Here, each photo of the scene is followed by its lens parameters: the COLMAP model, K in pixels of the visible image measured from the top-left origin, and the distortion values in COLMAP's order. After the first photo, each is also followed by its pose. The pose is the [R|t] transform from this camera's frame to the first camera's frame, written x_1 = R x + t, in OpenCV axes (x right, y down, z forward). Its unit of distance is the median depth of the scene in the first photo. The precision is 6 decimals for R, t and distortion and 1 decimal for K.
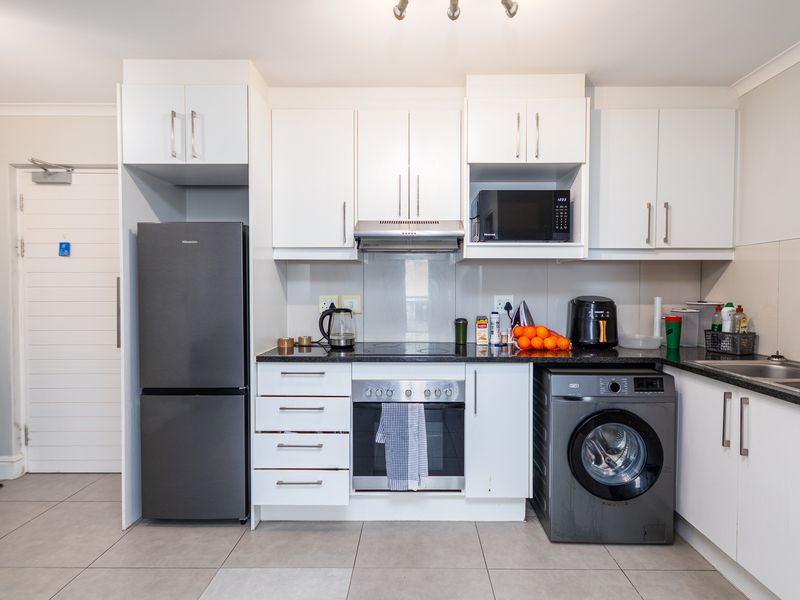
lens RADIAL K [[429.8, 0, 414.1], [0, 429.8, 298.9], [0, 0, 1]] dist [0.003842, 0.001987]
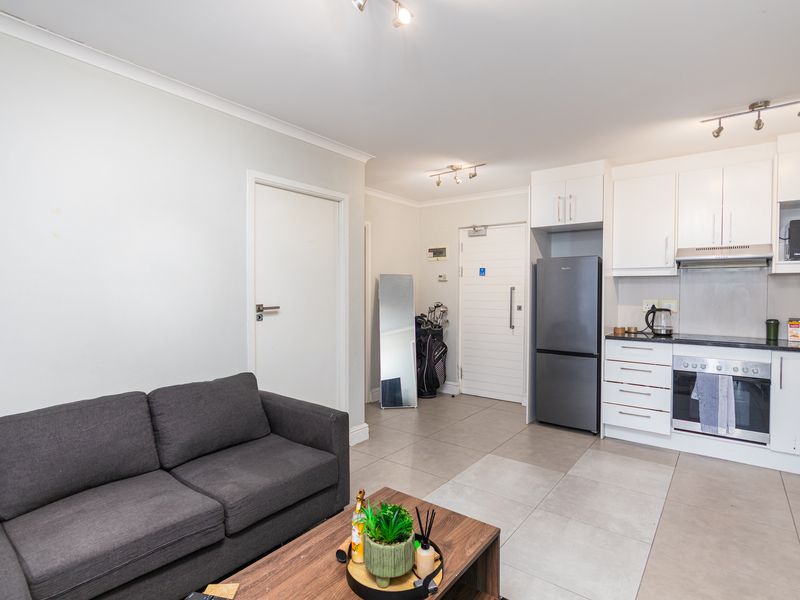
lens RADIAL K [[429.8, 0, 402.2], [0, 429.8, 299.4], [0, 0, 1]] dist [0.003842, 0.001987]
pose [[0.795488, 0.014085, -0.605805, 0.013352], [-0.018367, 0.999831, -0.000873, 0.009765], [0.605690, 0.011821, 0.795613, -0.771542]]
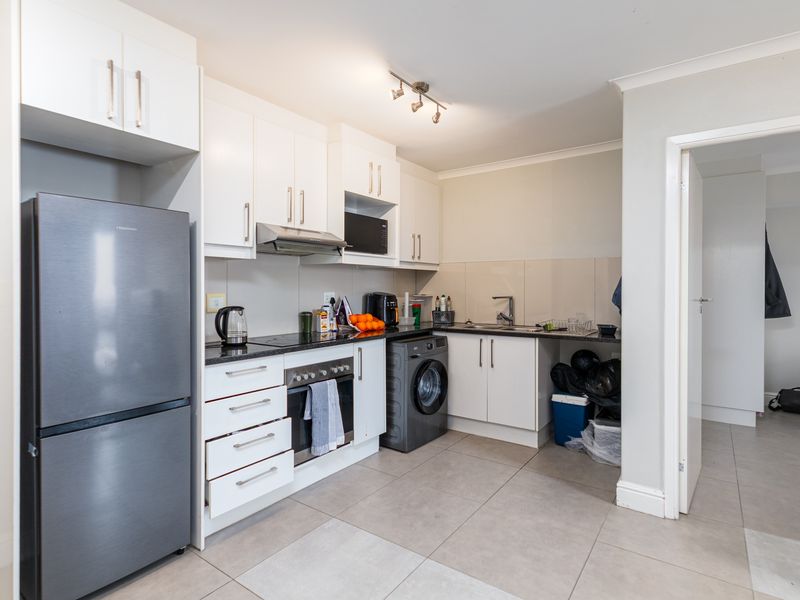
lens RADIAL K [[429.8, 0, 406.3], [0, 429.8, 291.5], [0, 0, 1]] dist [0.003842, 0.001987]
pose [[0.574267, -0.007513, 0.818634, -0.839539], [0.020120, 0.999785, -0.004938, 0.000692], [-0.818421, 0.019307, 0.574295, 0.105411]]
